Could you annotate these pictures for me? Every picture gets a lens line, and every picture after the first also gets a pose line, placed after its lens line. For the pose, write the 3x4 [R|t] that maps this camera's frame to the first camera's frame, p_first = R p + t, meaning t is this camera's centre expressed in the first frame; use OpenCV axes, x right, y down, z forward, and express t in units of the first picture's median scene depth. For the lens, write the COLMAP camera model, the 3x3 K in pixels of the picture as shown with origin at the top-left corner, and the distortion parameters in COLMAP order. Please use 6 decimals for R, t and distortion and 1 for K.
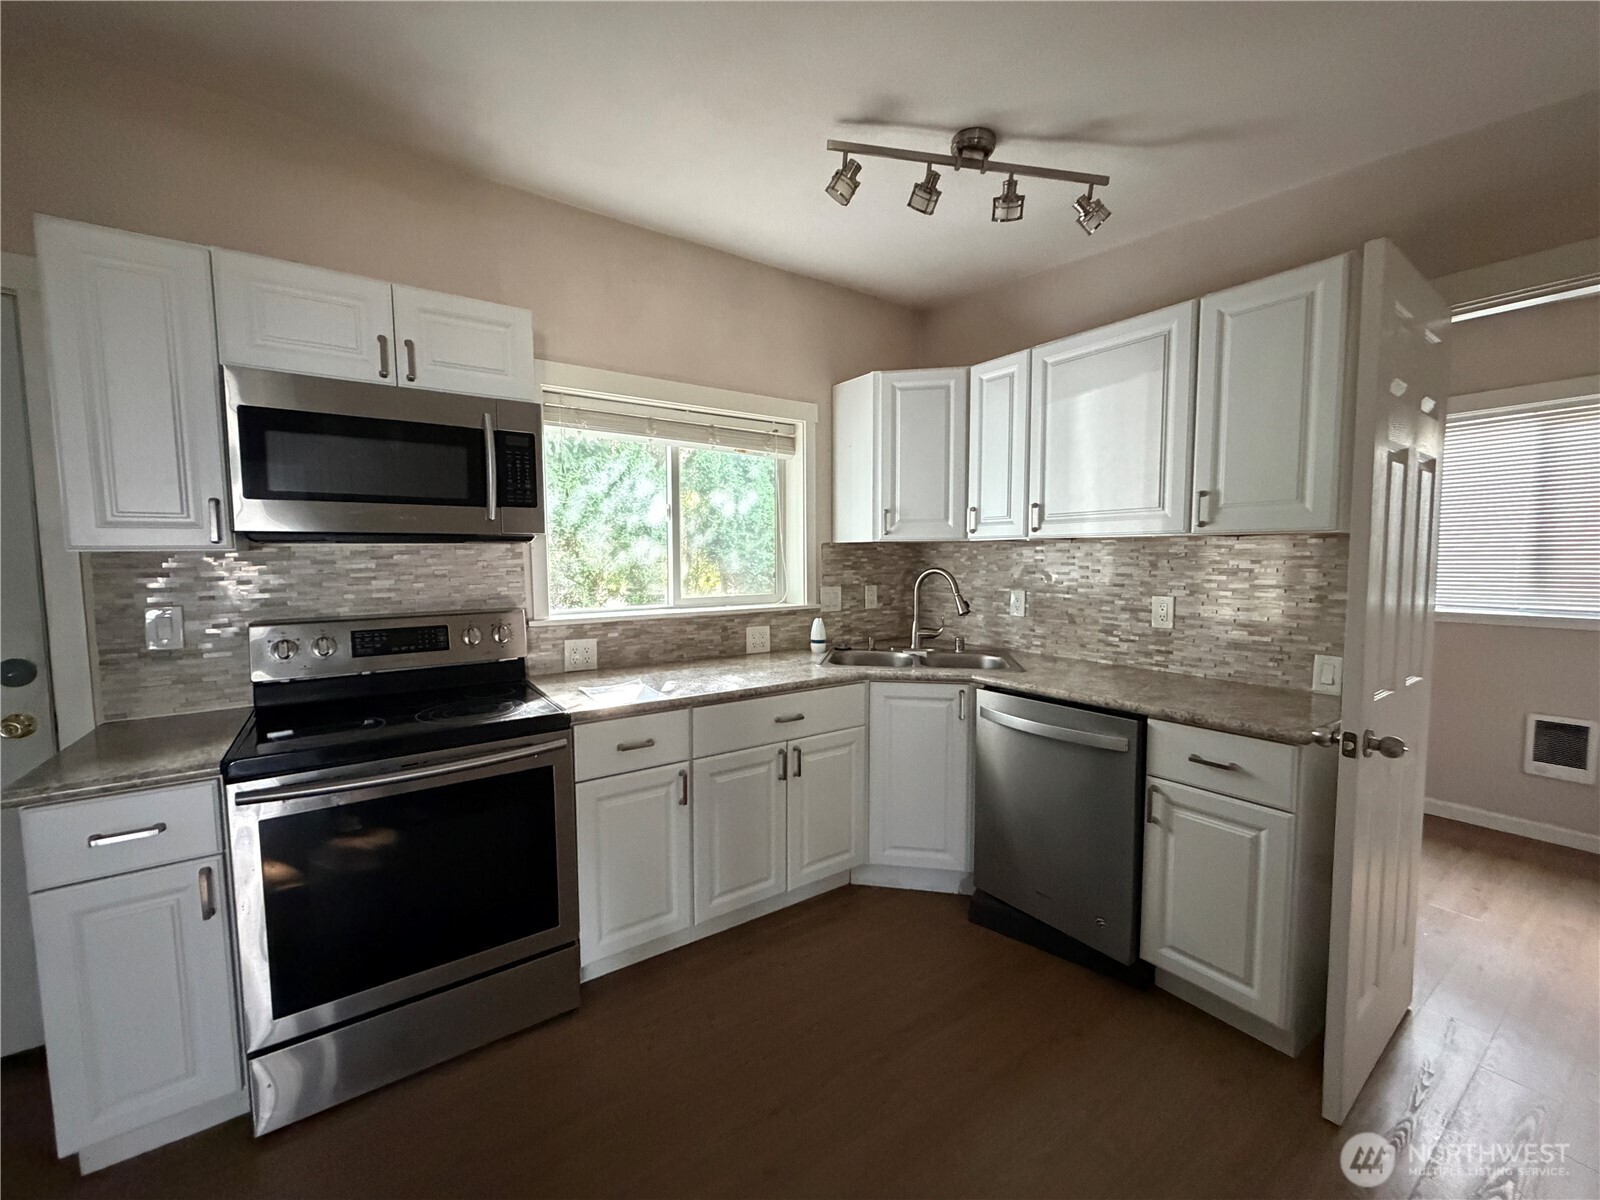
lens RADIAL K [[638.5, 0, 795.7], [0, 638.5, 602.0], [0, 0, 1]] dist [0.003581, -0.000214]
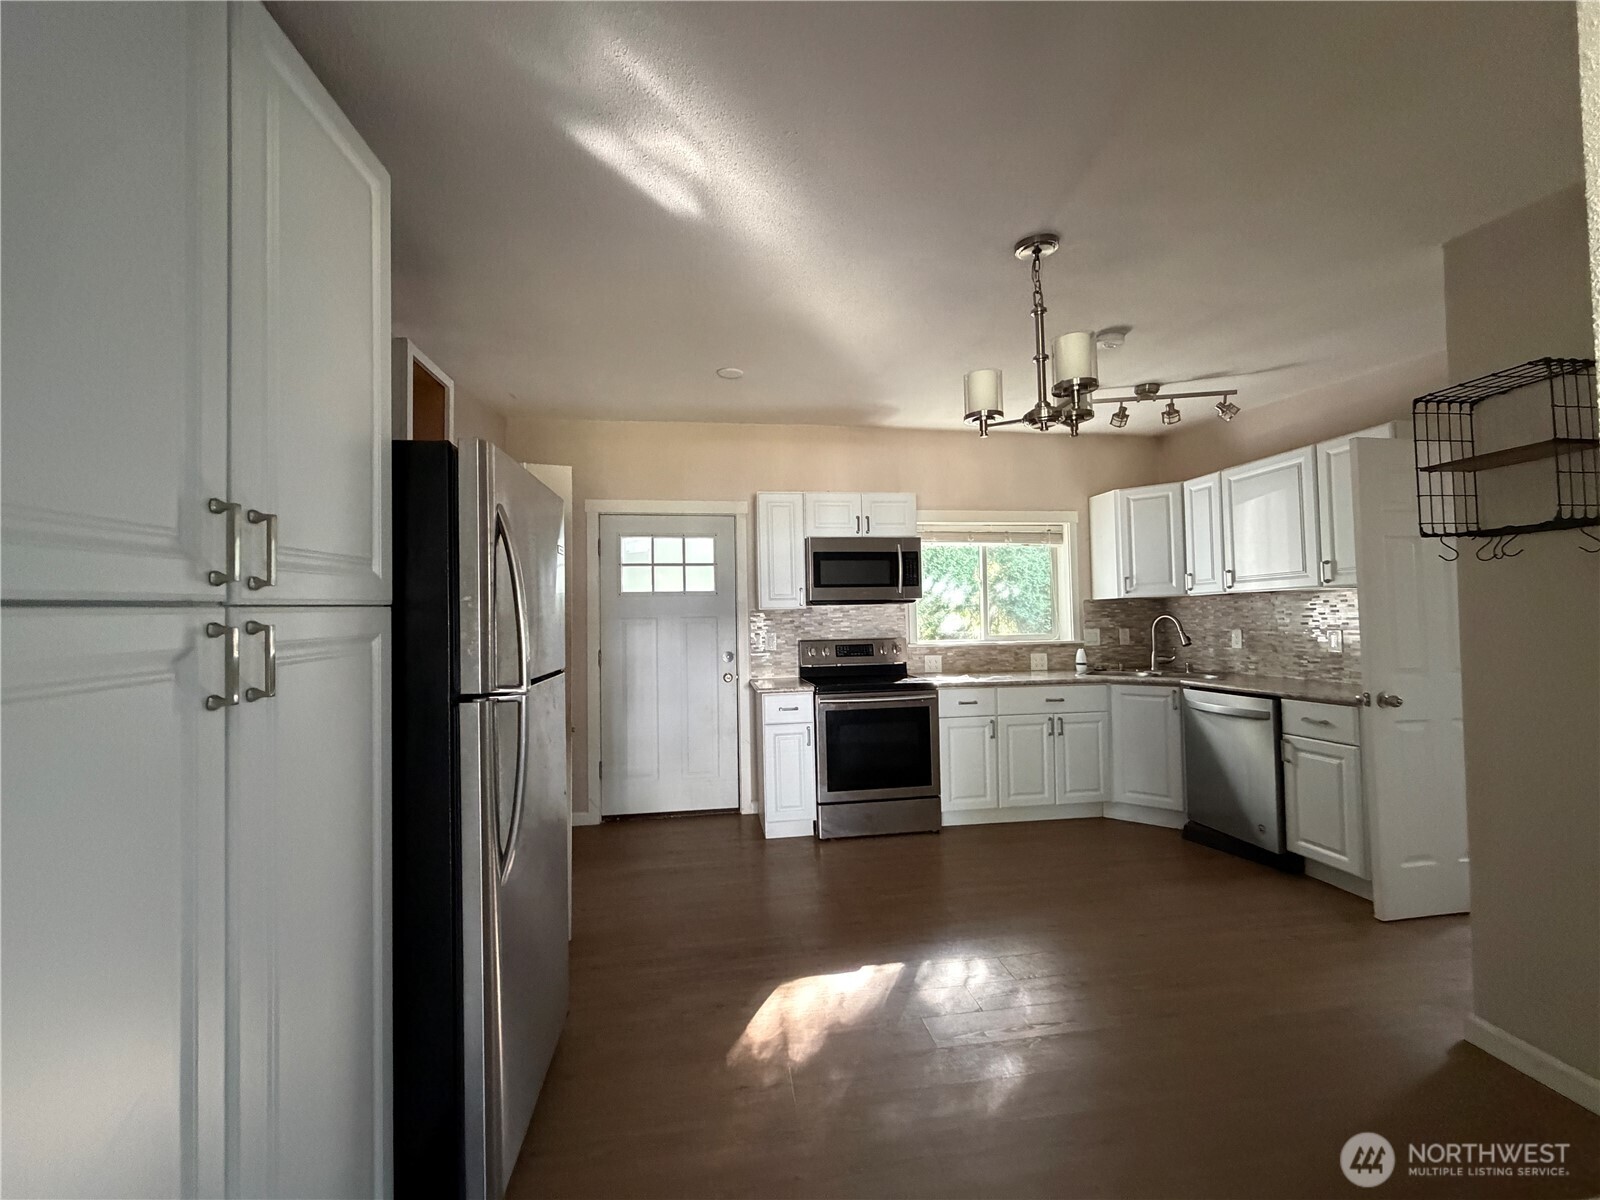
lens RADIAL K [[638.5, 0, 794.0], [0, 638.5, 600.0], [0, 0, 1]] dist [0.003581, -0.000214]
pose [[0.895568, -0.026237, -0.444150, 0.138246], [-0.019812, 0.994918, -0.098721, 0.099466], [0.444483, 0.097211, 0.890497, -0.919317]]
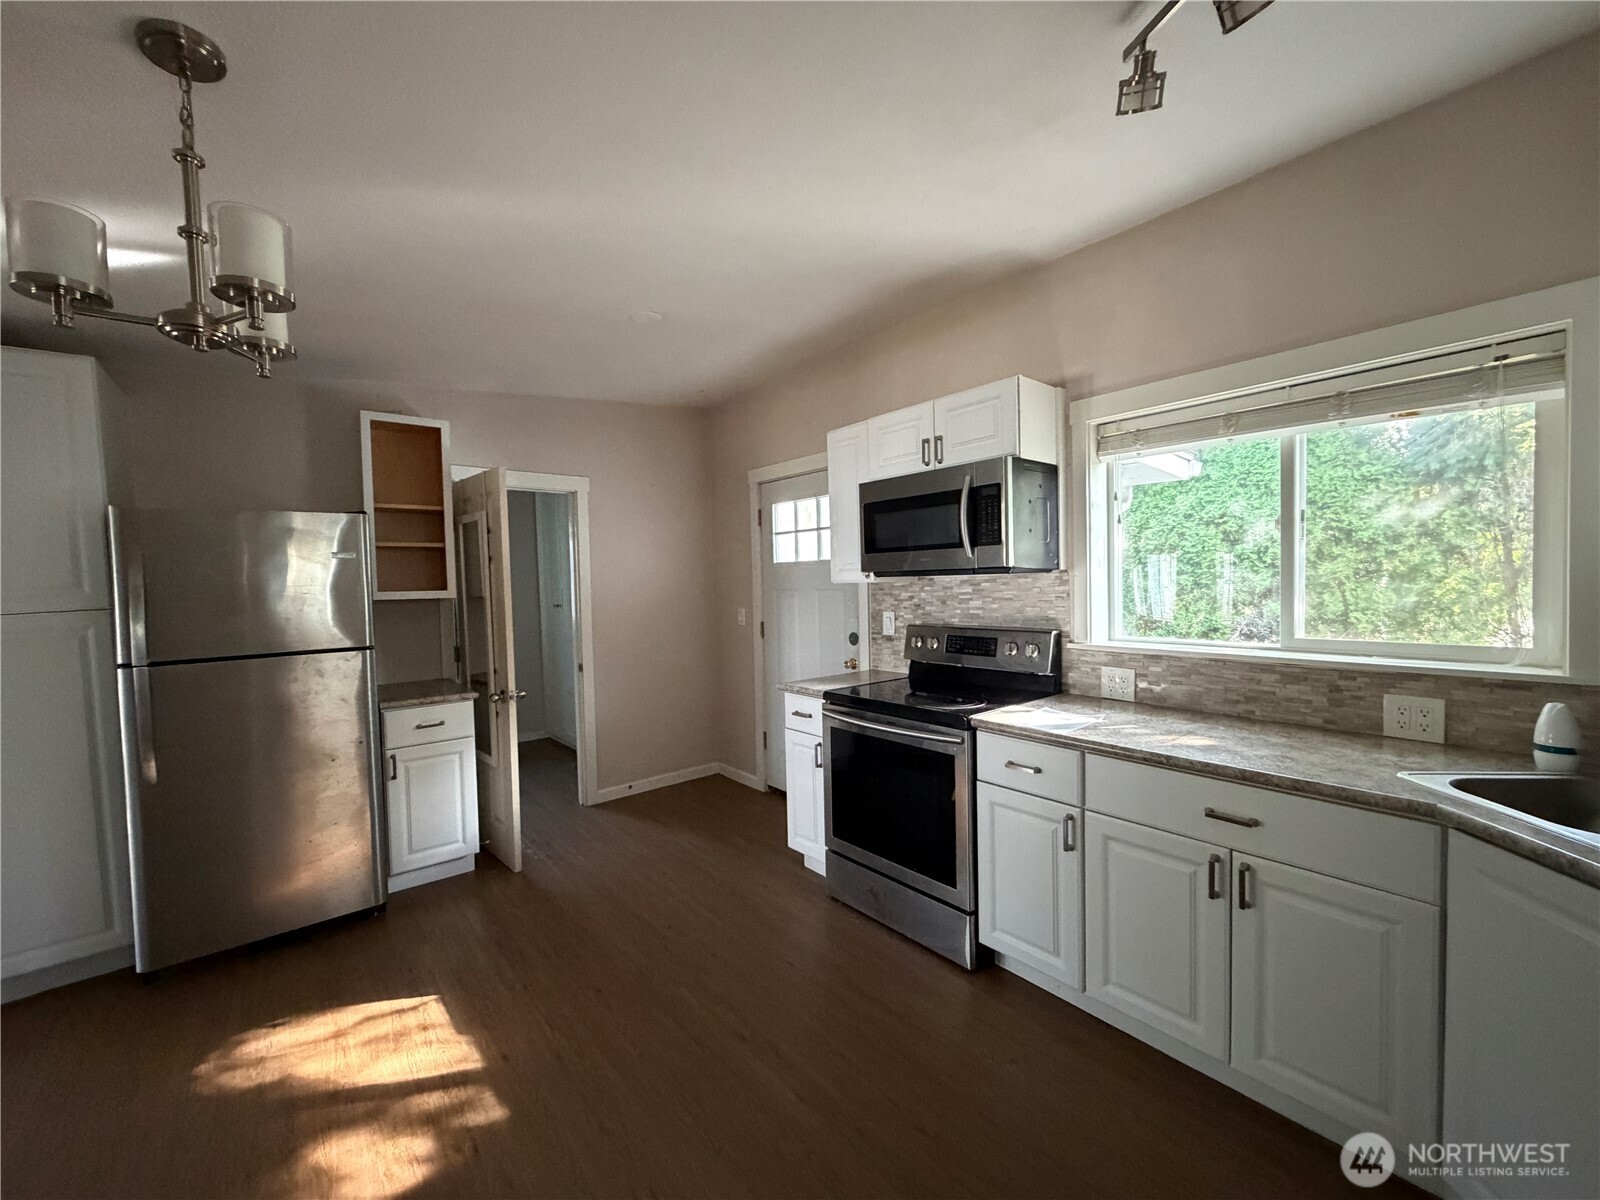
lens RADIAL K [[638.5, 0, 792.7], [0, 638.5, 603.3], [0, 0, 1]] dist [0.003581, -0.000214]
pose [[0.078263, 0.038548, -0.996187, 0.663378], [-0.054272, 0.997935, 0.034352, -0.052204], [0.995454, 0.051377, 0.080194, 0.468876]]
